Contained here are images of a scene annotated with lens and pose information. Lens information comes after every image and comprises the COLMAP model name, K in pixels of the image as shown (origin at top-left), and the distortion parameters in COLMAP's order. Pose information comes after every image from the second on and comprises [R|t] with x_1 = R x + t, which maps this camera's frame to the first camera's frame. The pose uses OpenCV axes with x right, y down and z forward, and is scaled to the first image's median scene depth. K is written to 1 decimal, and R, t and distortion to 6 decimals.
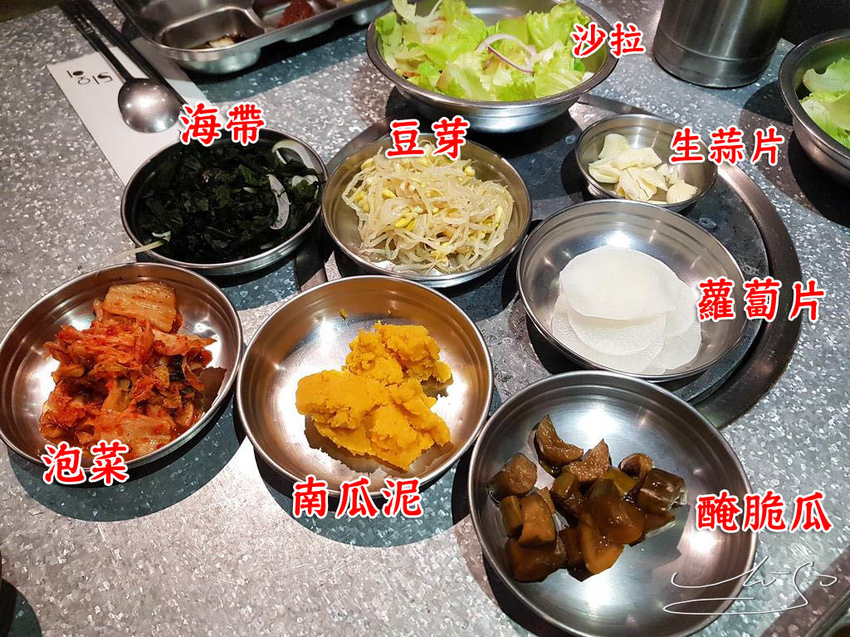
lens RADIAL K [[686.7, 0, 425.0], [0, 686.7, 318.5], [0, 0, 1]] dist [-0.038326, 0.004055]
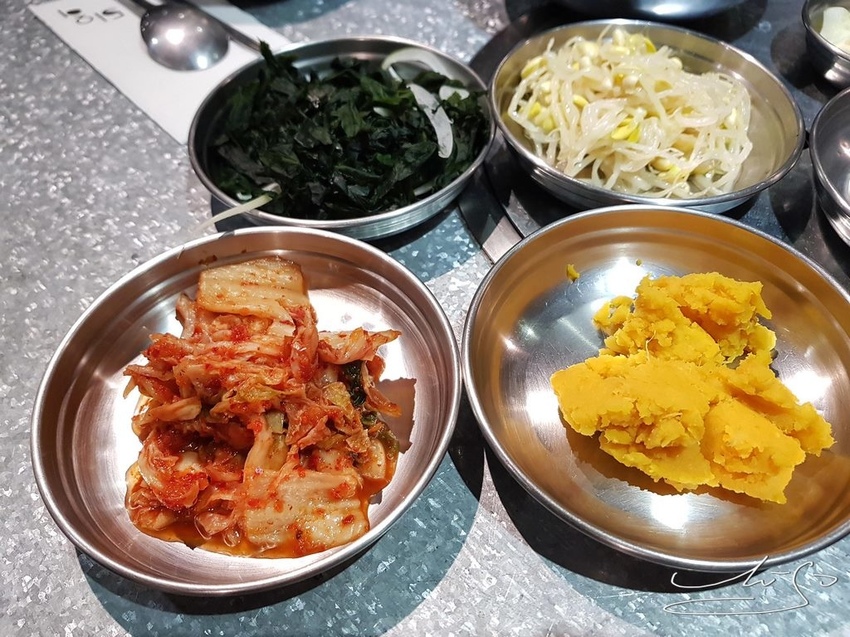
lens RADIAL K [[686.7, 0, 425.0], [0, 686.7, 318.5], [0, 0, 1]] dist [-0.038326, 0.004055]
pose [[0.991908, -0.117271, 0.048641, -0.275515], [0.118074, 0.992907, -0.013948, 0.027064], [-0.046660, 0.019579, 0.998719, 0.341745]]
